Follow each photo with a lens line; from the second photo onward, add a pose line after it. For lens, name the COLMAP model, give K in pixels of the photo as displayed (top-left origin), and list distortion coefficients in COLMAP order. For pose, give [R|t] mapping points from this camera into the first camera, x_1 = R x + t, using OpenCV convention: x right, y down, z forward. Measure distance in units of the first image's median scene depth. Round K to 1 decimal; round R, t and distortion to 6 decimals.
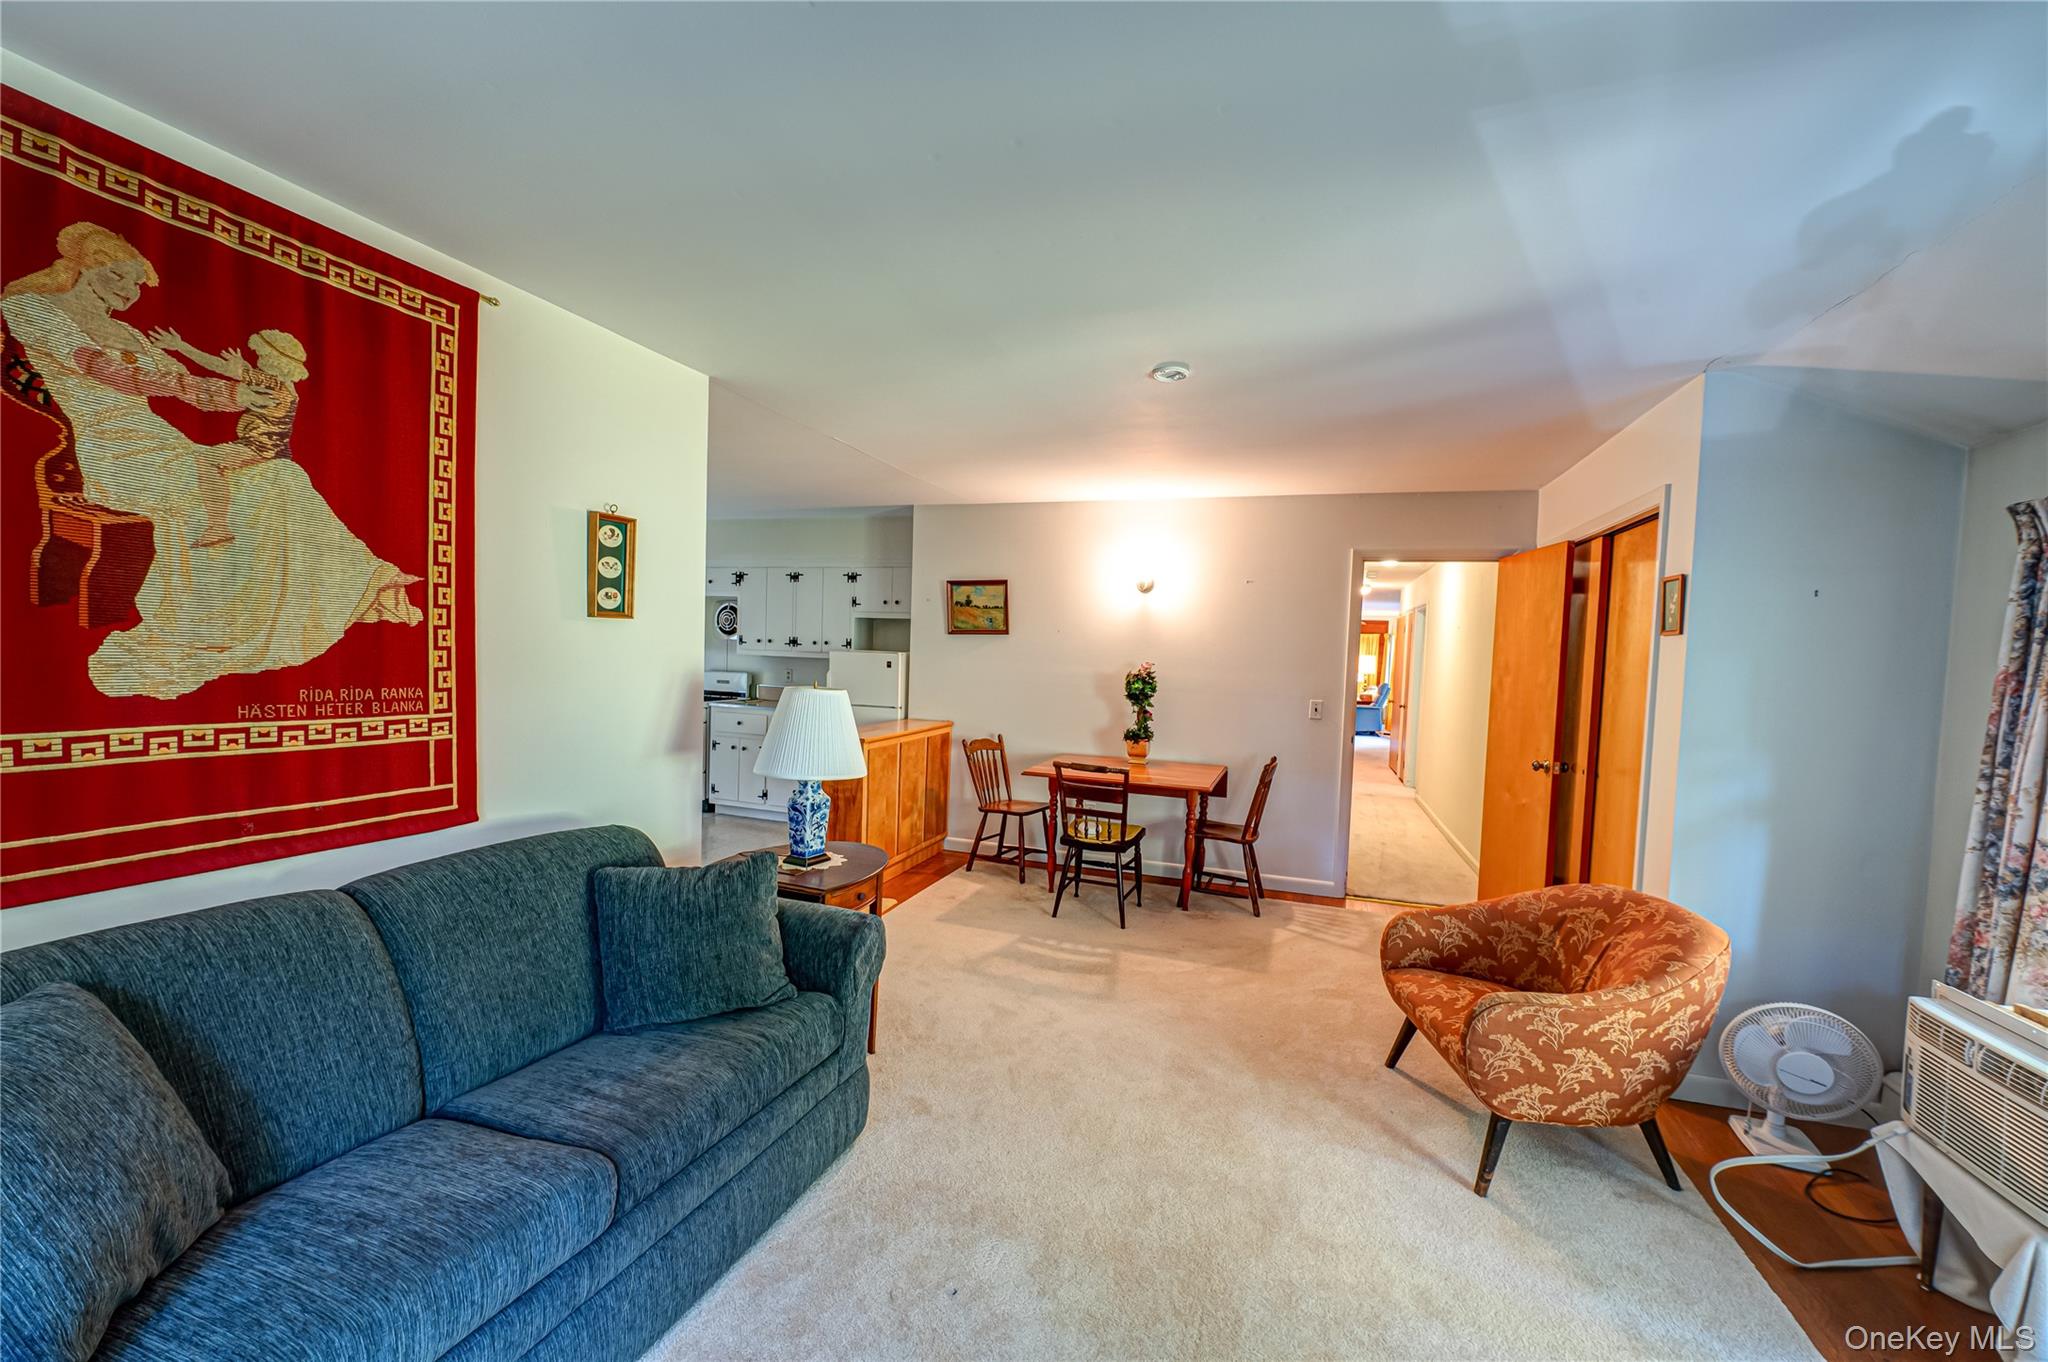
lens RADIAL K [[808.0, 0, 1030.4], [0, 808.0, 680.5], [0, 0, 1]] dist [0.000152, -0.000042]
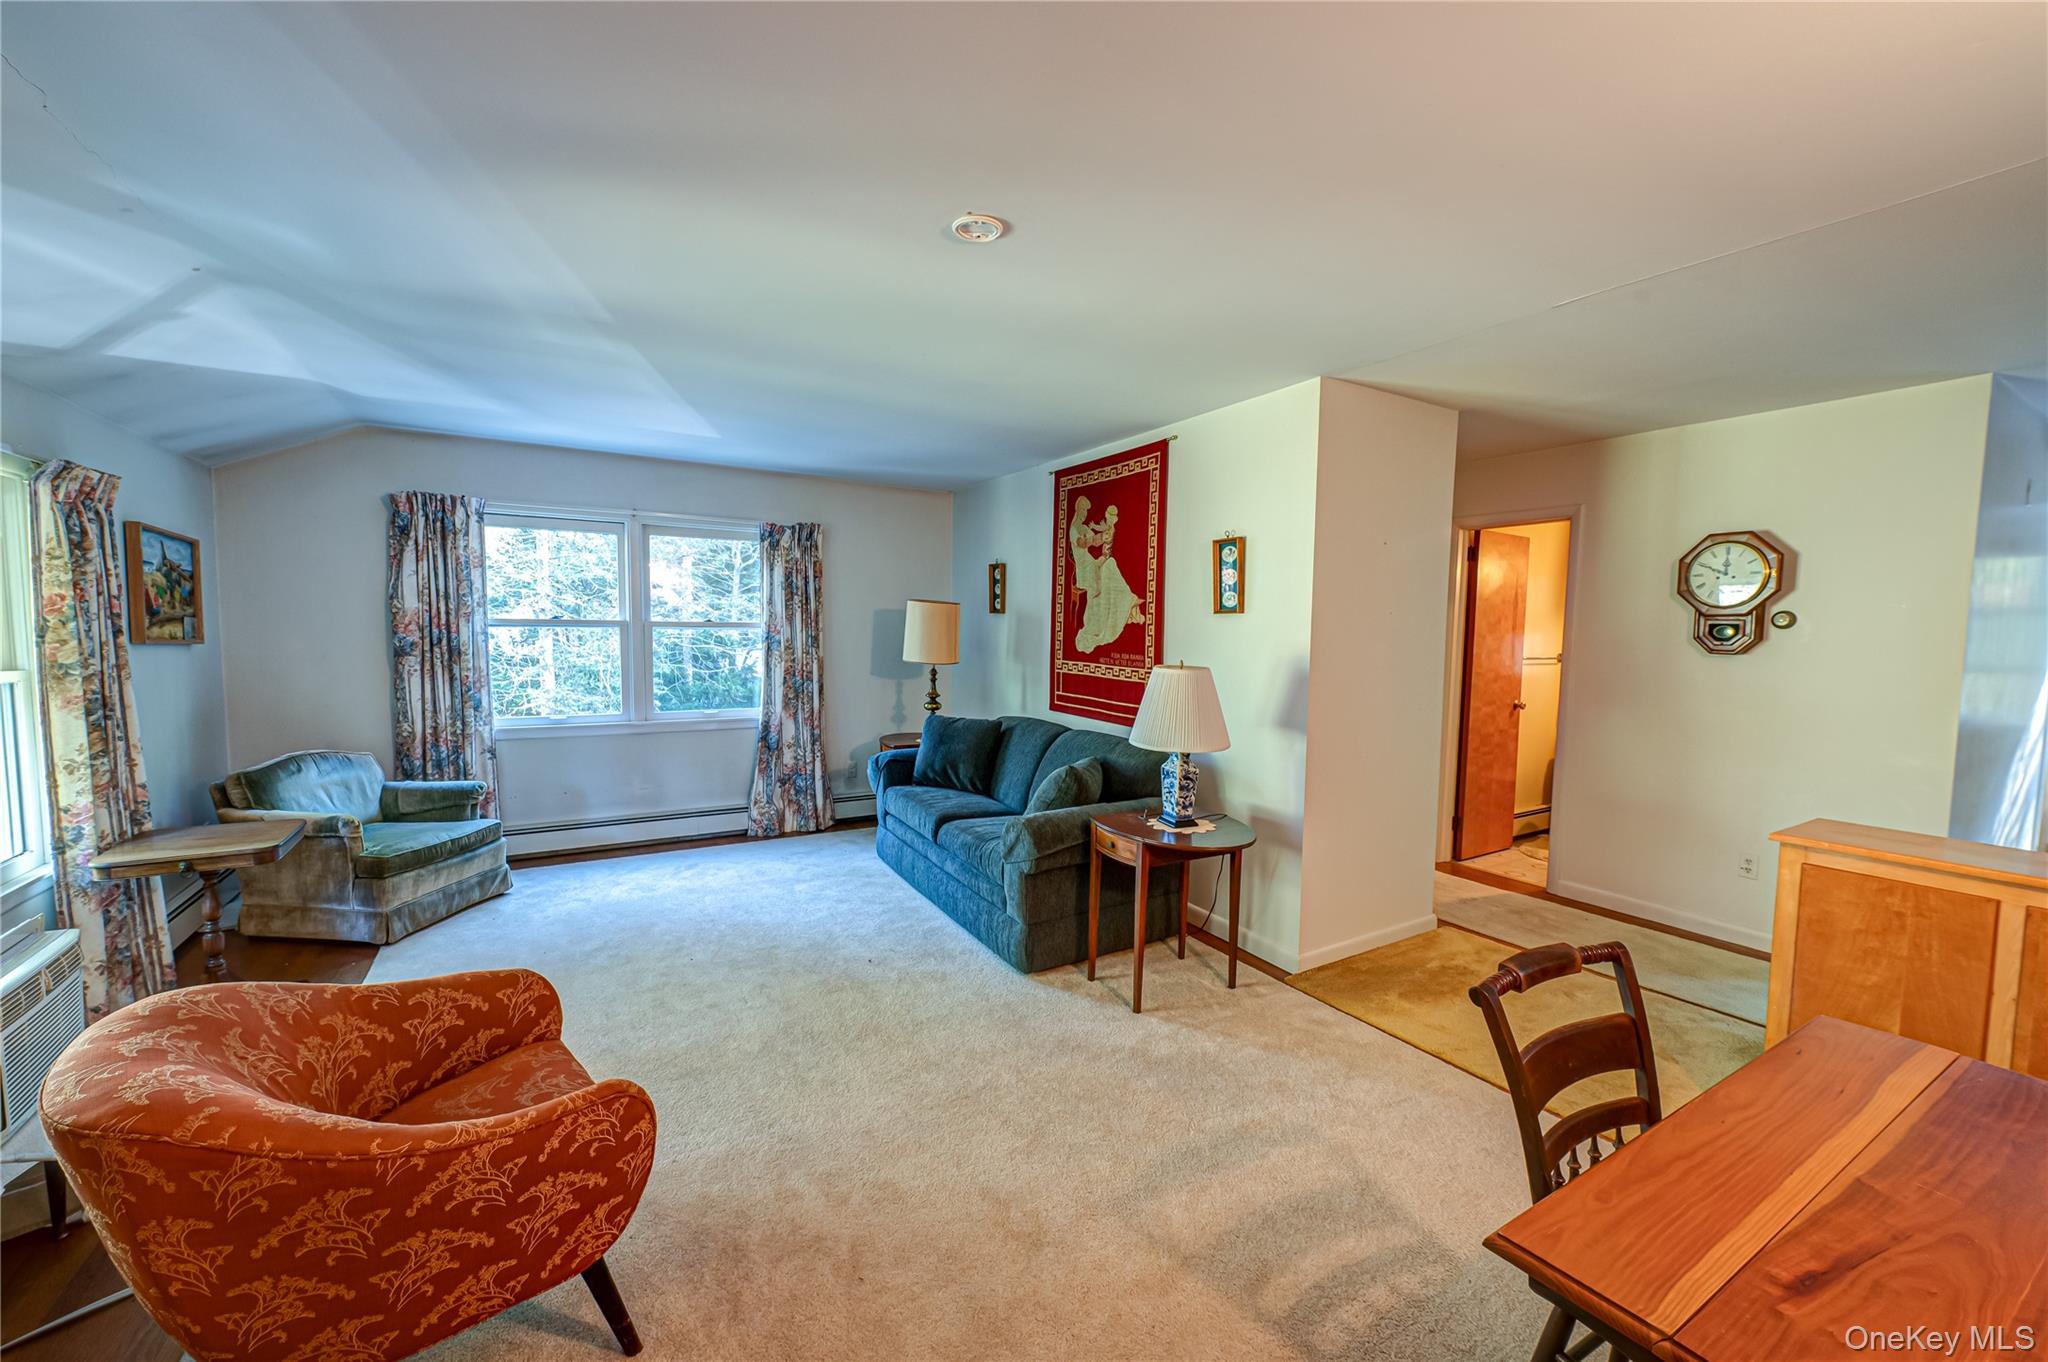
lens RADIAL K [[808.0, 0, 1028.6], [0, 808.0, 689.7], [0, 0, 1]] dist [0.000152, -0.000042]
pose [[-0.643166, -0.007135, -0.765693, 1.032613], [-0.086324, 0.994258, 0.063246, -0.010028], [0.760845, 0.106775, -0.640089, 2.277631]]
